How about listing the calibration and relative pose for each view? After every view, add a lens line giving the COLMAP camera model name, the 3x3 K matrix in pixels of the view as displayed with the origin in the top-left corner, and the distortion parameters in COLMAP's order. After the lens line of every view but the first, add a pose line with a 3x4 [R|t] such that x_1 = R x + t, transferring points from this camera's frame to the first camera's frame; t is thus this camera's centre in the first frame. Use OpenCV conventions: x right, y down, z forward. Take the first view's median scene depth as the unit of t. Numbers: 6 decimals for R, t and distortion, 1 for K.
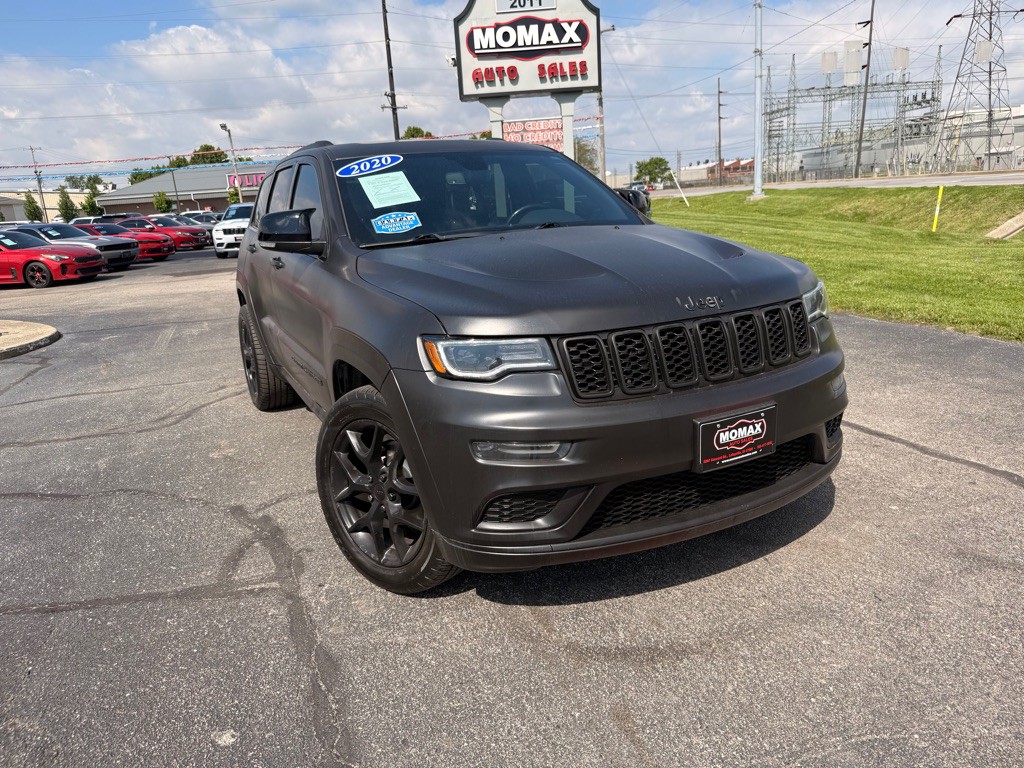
lens RADIAL K [[760.4, 0, 519.6], [0, 760.4, 380.0], [0, 0, 1]] dist [-0.002103, -0.000433]
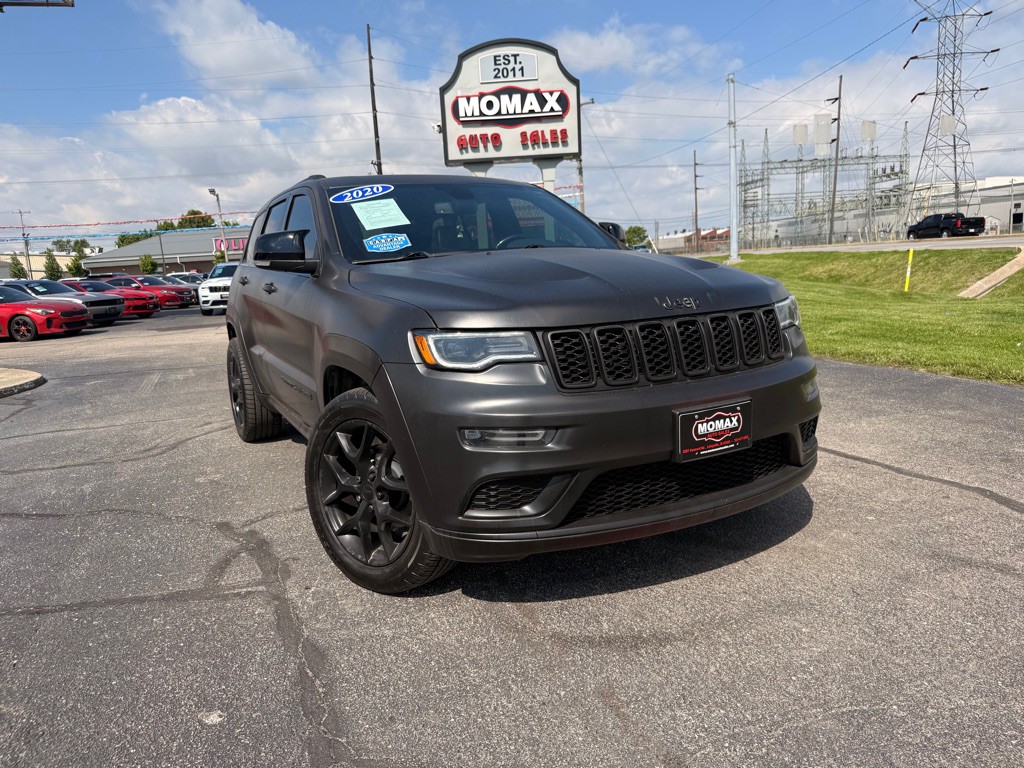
lens RADIAL K [[760.7, 0, 512.0], [0, 760.7, 384.0], [0, 0, 1]] dist [0.006397, -0.010397]
pose [[0.999891, 0.003385, 0.014369, -0.003079], [-0.002169, 0.996478, -0.083825, 0.047075], [-0.014602, 0.083785, 0.996377, -0.018271]]
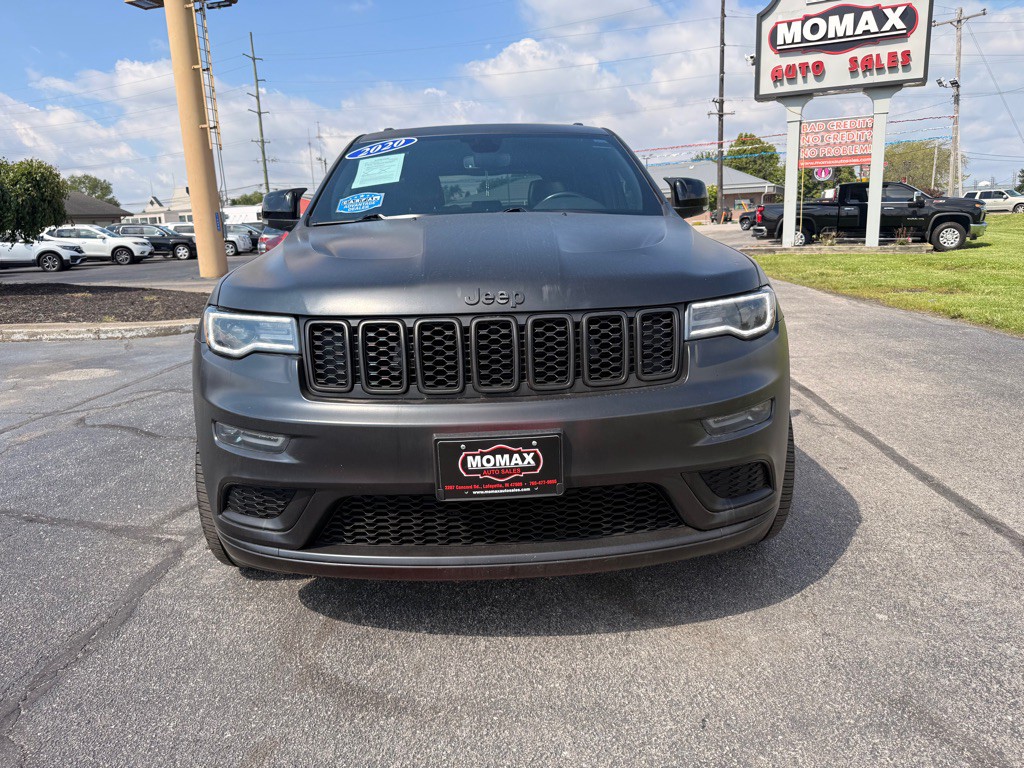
lens RADIAL K [[752.4, 0, 515.2], [0, 752.4, 379.8], [0, 0, 1]] dist [-0.008469, 0.000900]
pose [[0.897048, 0.116031, -0.426429, 0.291184], [-0.120277, 0.992594, 0.017066, -0.013480], [0.425251, 0.035980, 0.904360, 0.138142]]
